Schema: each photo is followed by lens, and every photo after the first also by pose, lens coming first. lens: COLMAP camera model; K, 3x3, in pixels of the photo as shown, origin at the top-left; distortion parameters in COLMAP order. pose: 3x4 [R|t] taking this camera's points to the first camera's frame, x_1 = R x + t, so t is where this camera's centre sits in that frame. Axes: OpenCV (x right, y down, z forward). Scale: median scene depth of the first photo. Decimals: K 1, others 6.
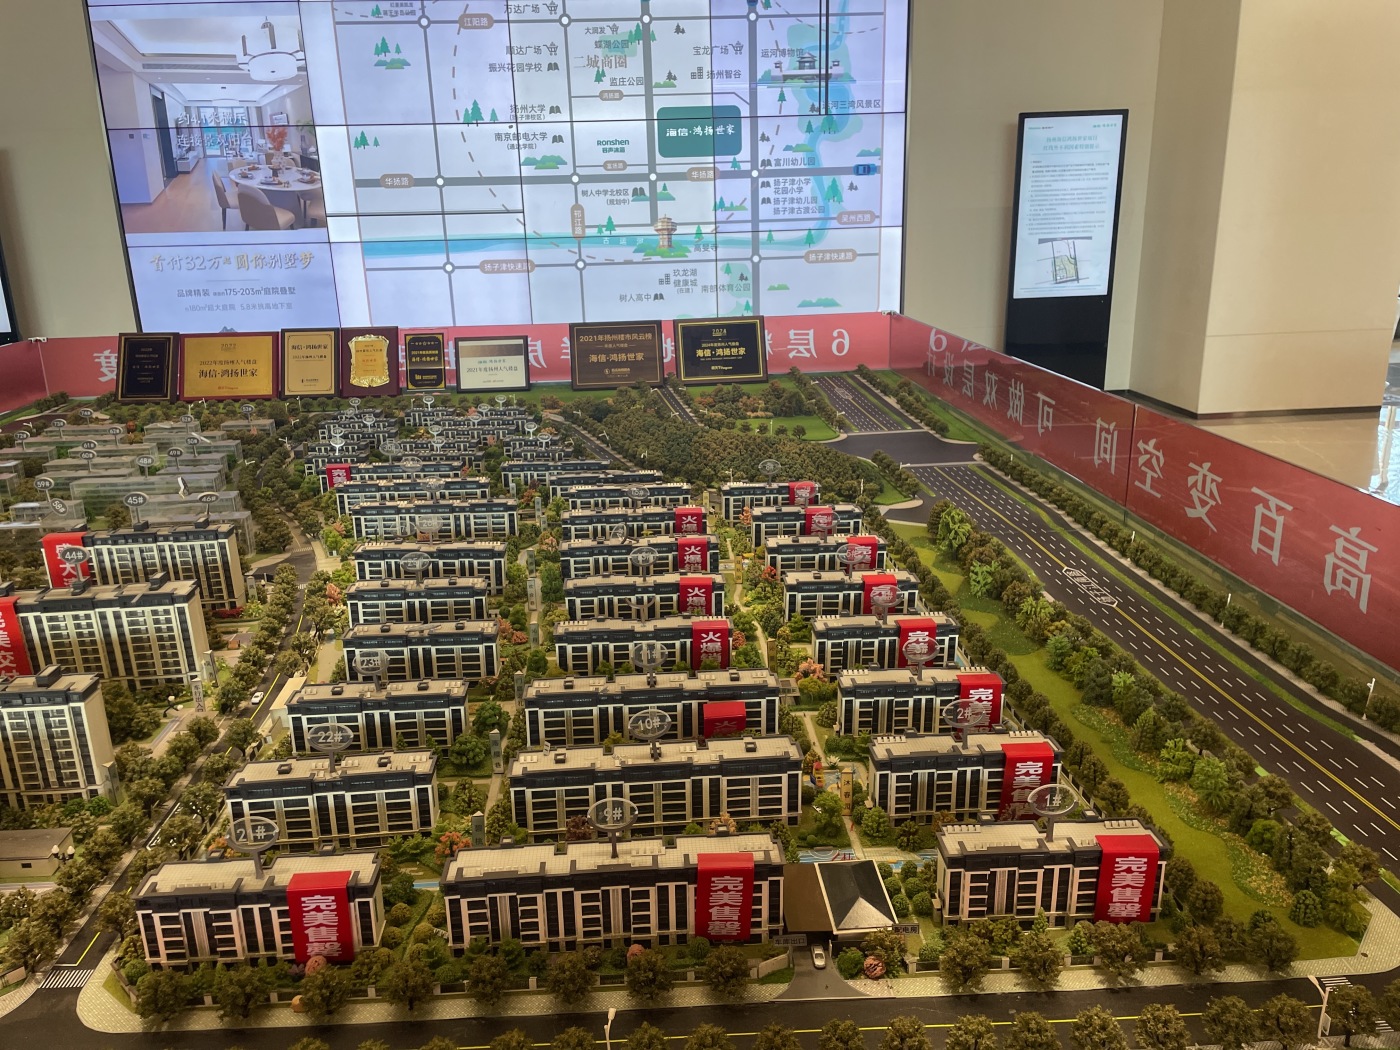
lens RADIAL K [[1080.0, 0, 703.0], [0, 1080.0, 525.4], [0, 0, 1]] dist [0.092031, -0.116605]
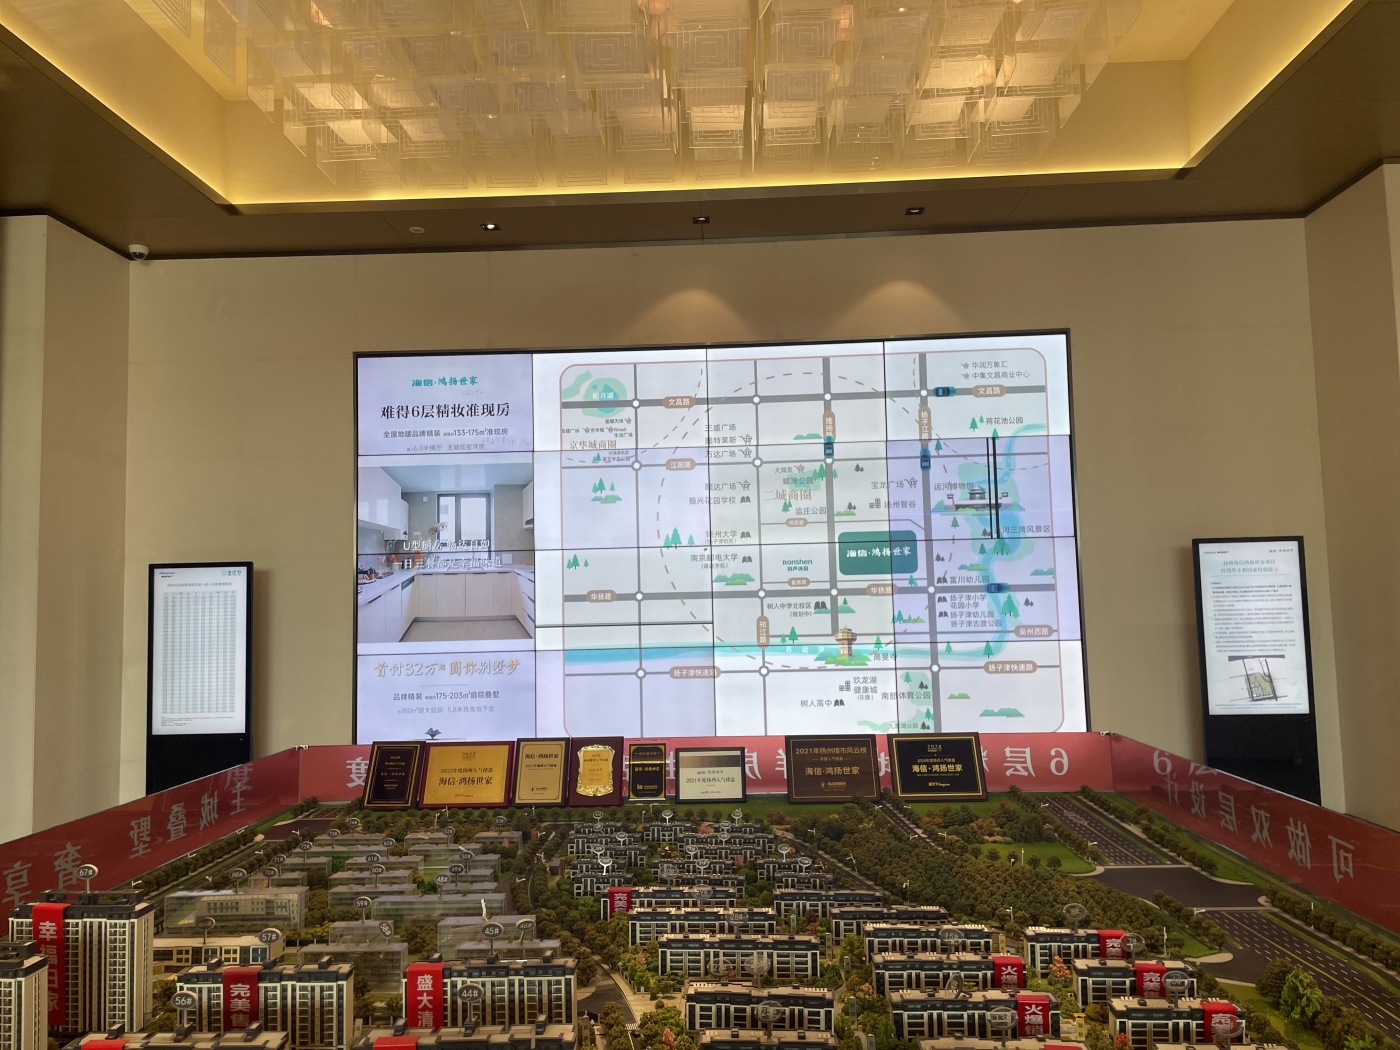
lens RADIAL K [[1080.0, 0, 689.9], [0, 1080.0, 504.4], [0, 0, 1]] dist [0.092031, -0.116605]
pose [[0.993242, -0.005565, -0.115931, -0.092531], [-0.037092, 0.931248, -0.362494, -0.013868], [0.109978, 0.364344, 0.924748, -0.044527]]
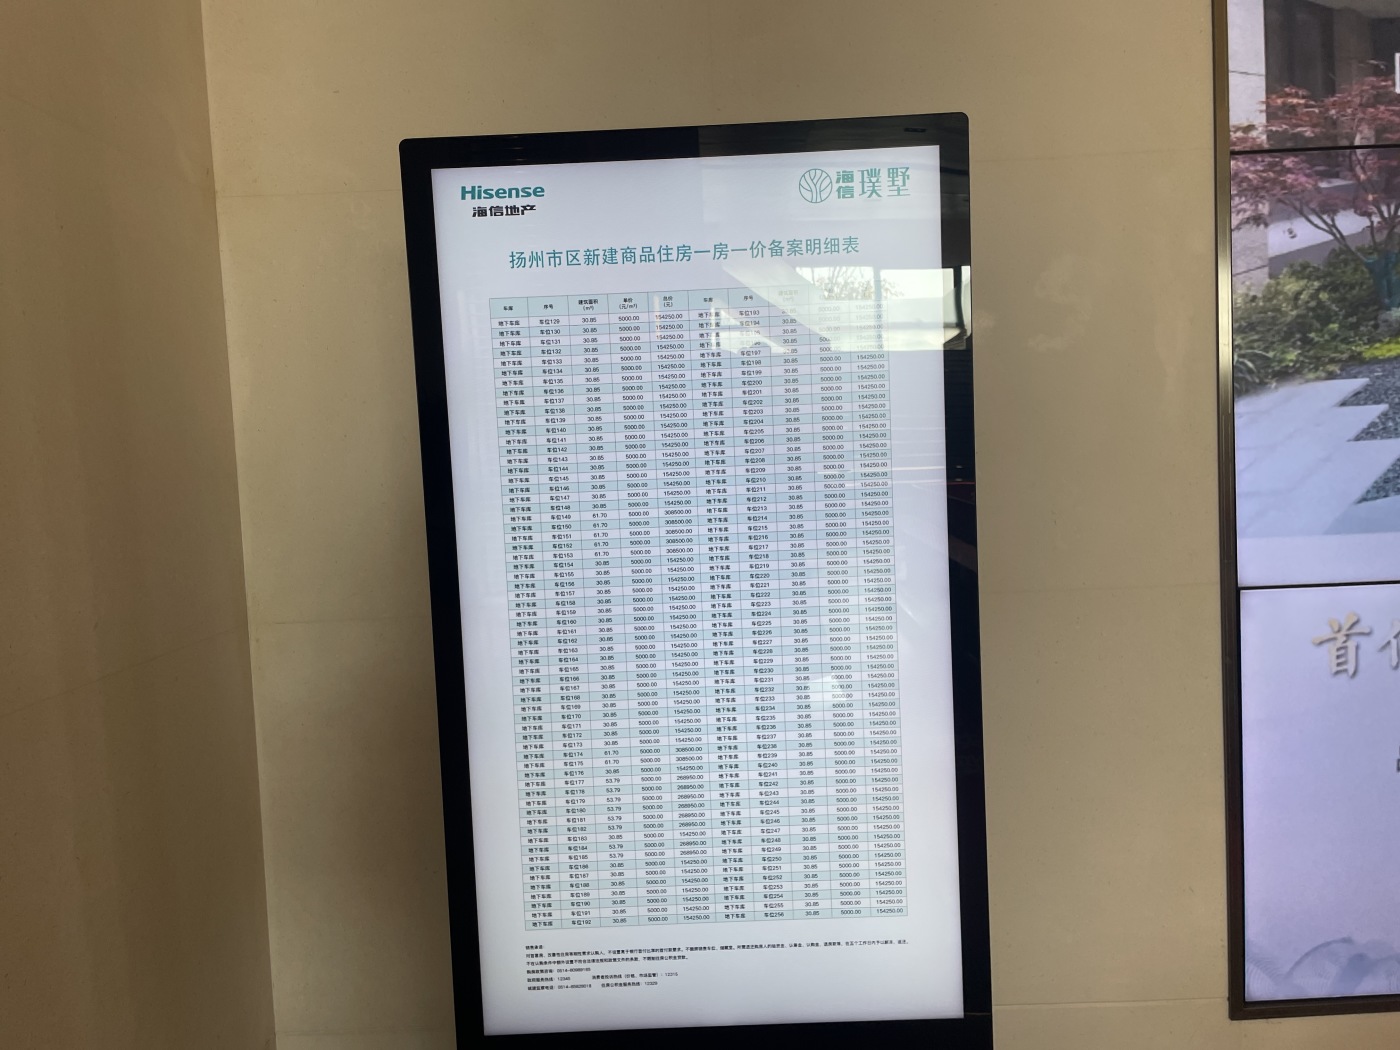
lens RADIAL K [[1080.0, 0, 697.0], [0, 1080.0, 524.5], [0, 0, 1]] dist [0.092031, -0.116605]
pose [[0.996368, -0.016622, -0.083516, -0.903682], [-0.001813, 0.976403, -0.215950, -0.303339], [0.085135, 0.215317, 0.972826, 1.051975]]
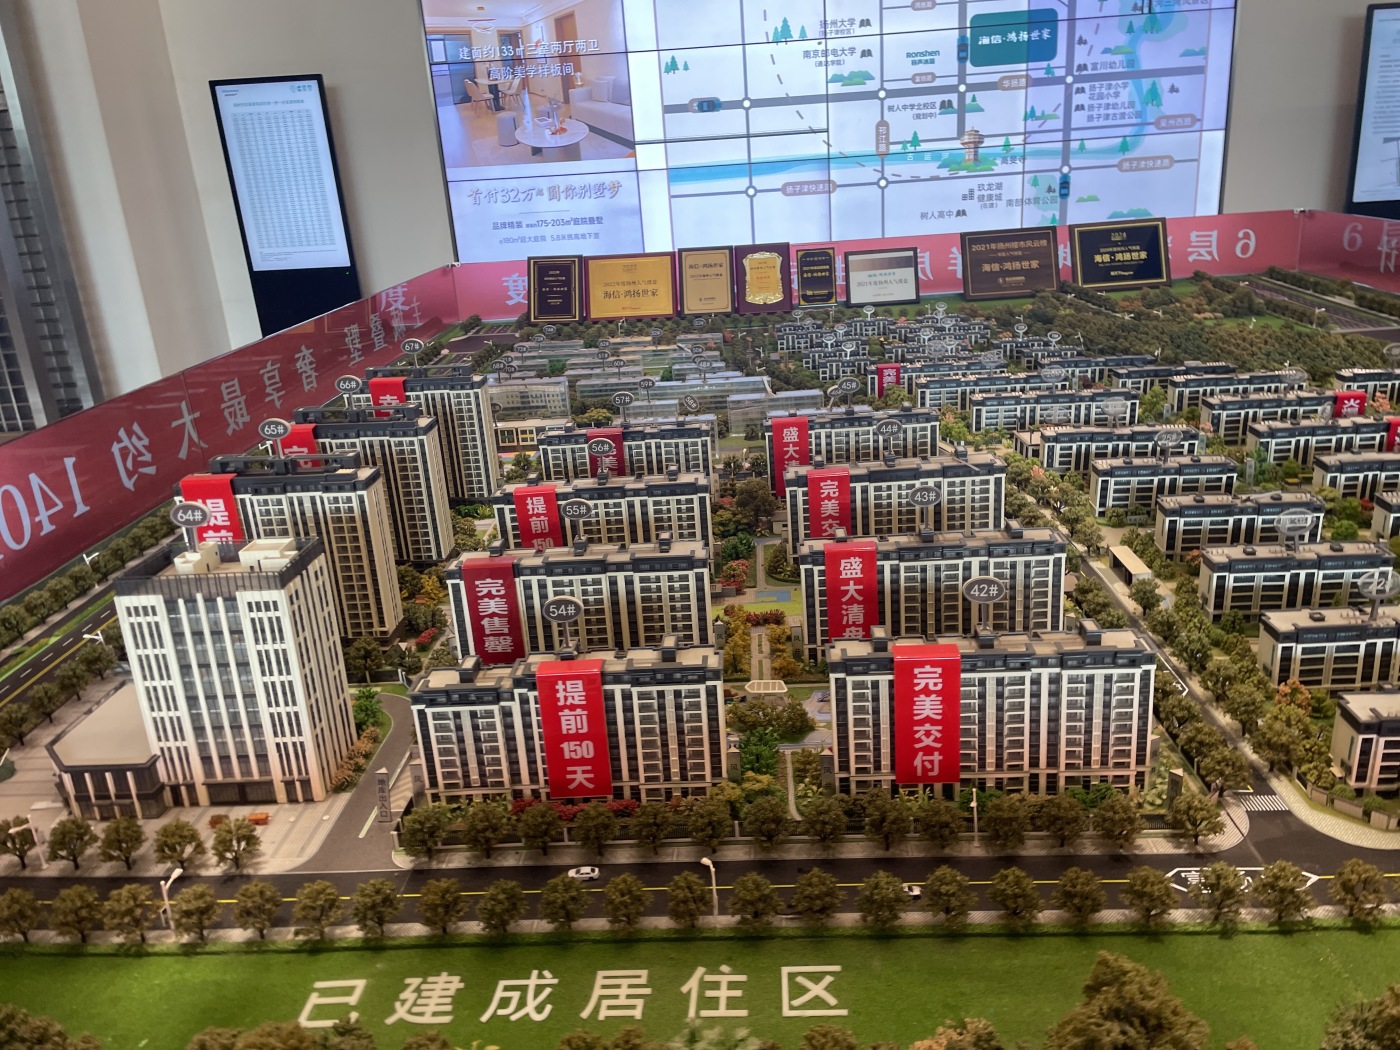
lens RADIAL K [[1080.0, 0, 719.7], [0, 1080.0, 514.5], [0, 0, 1]] dist [0.092031, -0.116605]
pose [[0.995151, -0.002758, -0.098324, -0.244120], [0.007035, 0.999043, 0.043178, 0.024341], [0.098111, -0.043660, 0.994217, -0.013788]]
